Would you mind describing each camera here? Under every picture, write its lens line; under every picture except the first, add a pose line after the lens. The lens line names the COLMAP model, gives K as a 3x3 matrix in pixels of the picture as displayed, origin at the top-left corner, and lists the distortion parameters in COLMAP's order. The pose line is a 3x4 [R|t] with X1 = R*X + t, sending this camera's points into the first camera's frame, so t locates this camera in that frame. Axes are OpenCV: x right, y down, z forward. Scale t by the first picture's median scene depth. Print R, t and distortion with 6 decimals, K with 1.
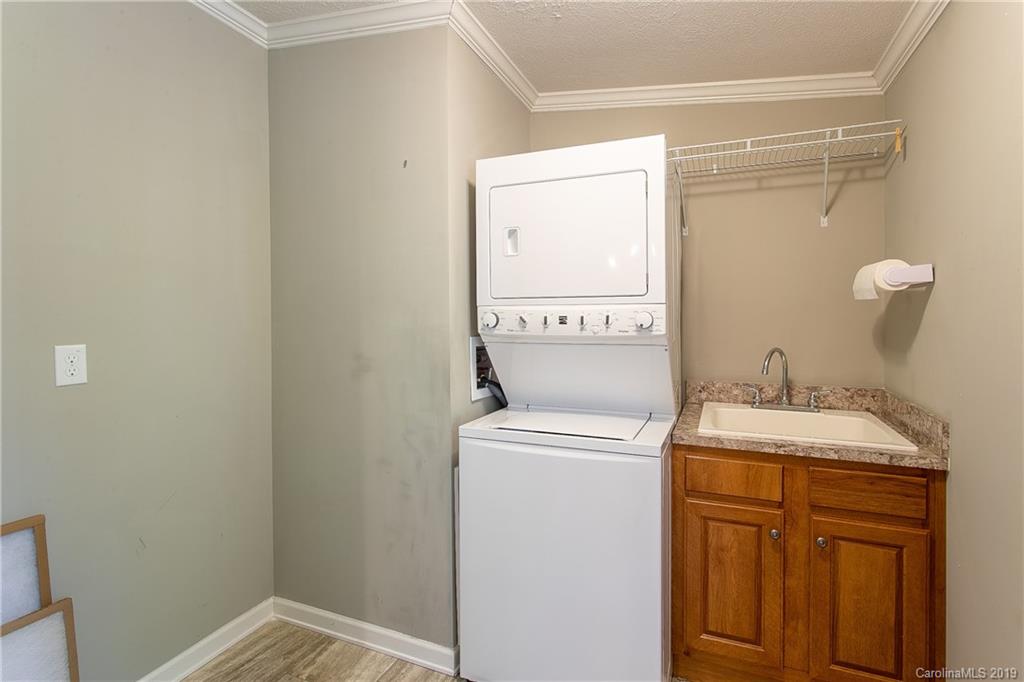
lens RADIAL K [[510.9, 0, 518.9], [0, 510.9, 315.8], [0, 0, 1]] dist [0.000174, 0.000784]
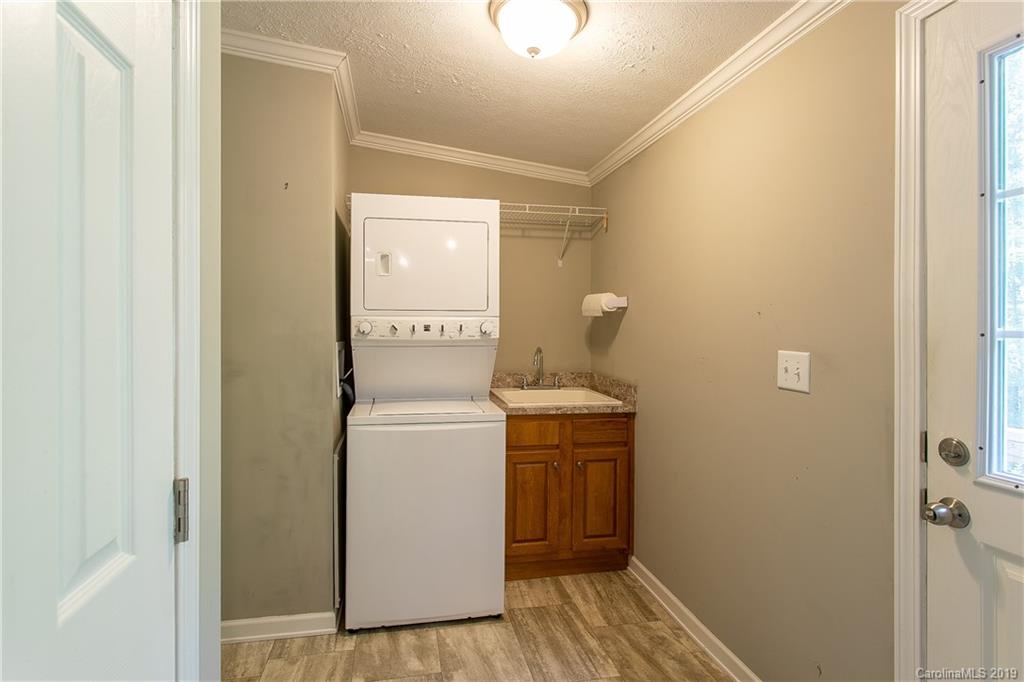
lens RADIAL K [[510.9, 0, 518.9], [0, 510.9, 315.8], [0, 0, 1]] dist [0.000174, 0.000784]
pose [[0.813073, 0.017785, 0.581890, -0.490555], [-0.008783, 0.999794, -0.018287, -0.000748], [-0.582096, 0.009758, 0.813062, -0.202433]]
